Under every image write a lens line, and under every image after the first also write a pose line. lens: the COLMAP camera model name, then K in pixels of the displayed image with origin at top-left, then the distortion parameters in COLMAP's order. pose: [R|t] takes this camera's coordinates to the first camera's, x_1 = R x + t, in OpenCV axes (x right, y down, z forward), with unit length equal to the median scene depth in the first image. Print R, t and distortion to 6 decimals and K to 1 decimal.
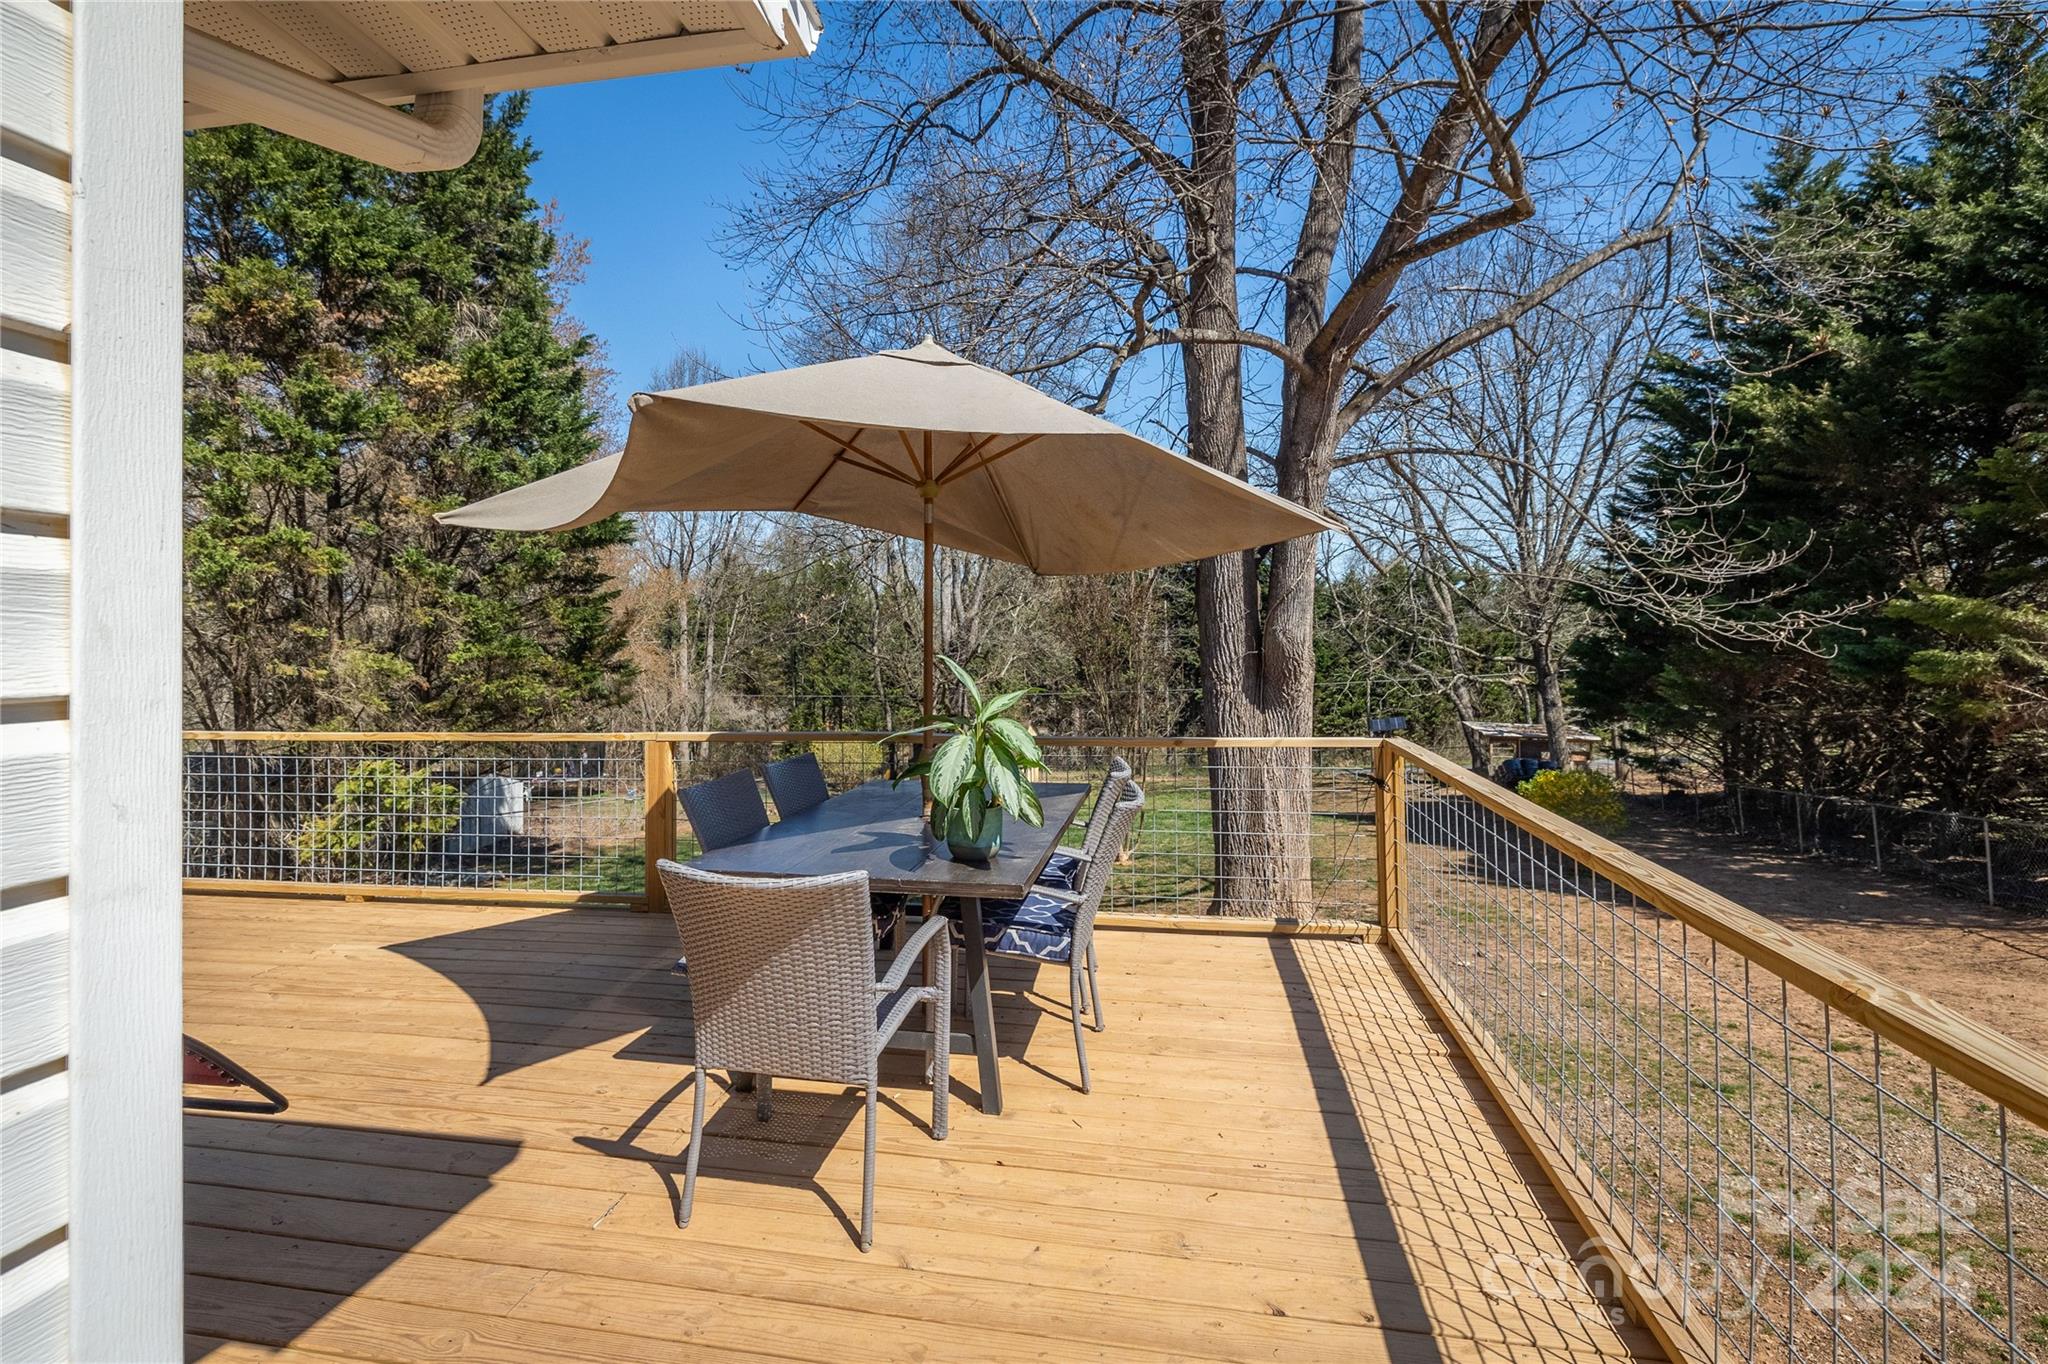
lens RADIAL K [[927.5, 0, 1004.6], [0, 927.5, 615.6], [0, 0, 1]] dist [-0.005492, -0.000121]
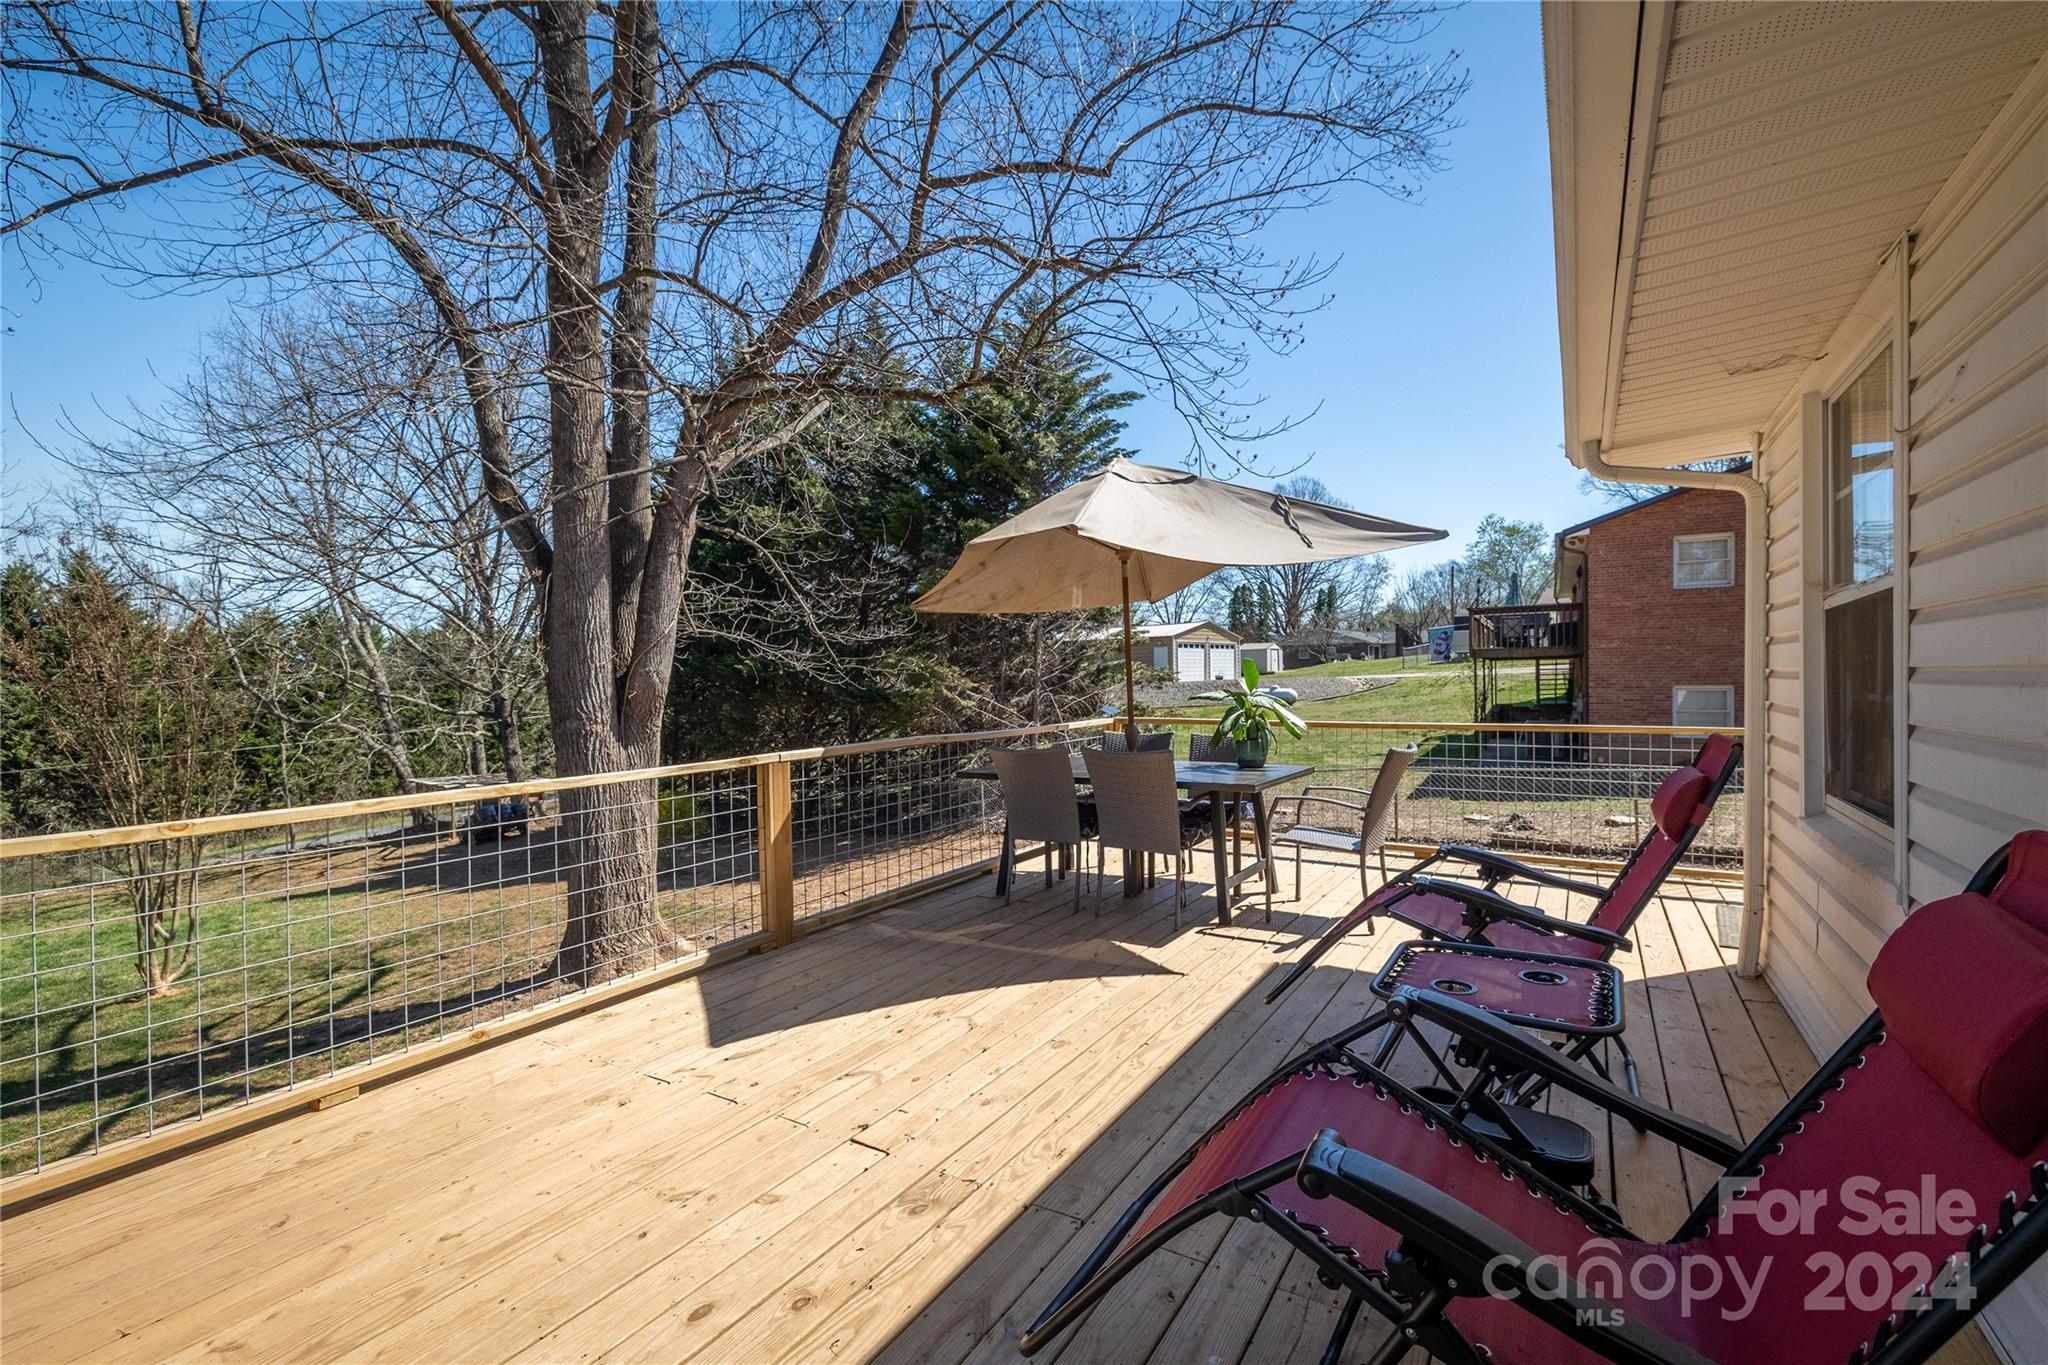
lens RADIAL K [[866.4, 0, 1027.4], [0, 866.4, 684.9], [0, 0, 1]] dist [-0.004333, 0.000181]
pose [[0.366395, -0.007581, 0.930429, -0.479205], [-0.000230, 0.999966, 0.008238, 0.023107], [-0.930460, -0.003232, 0.366380, 0.205720]]
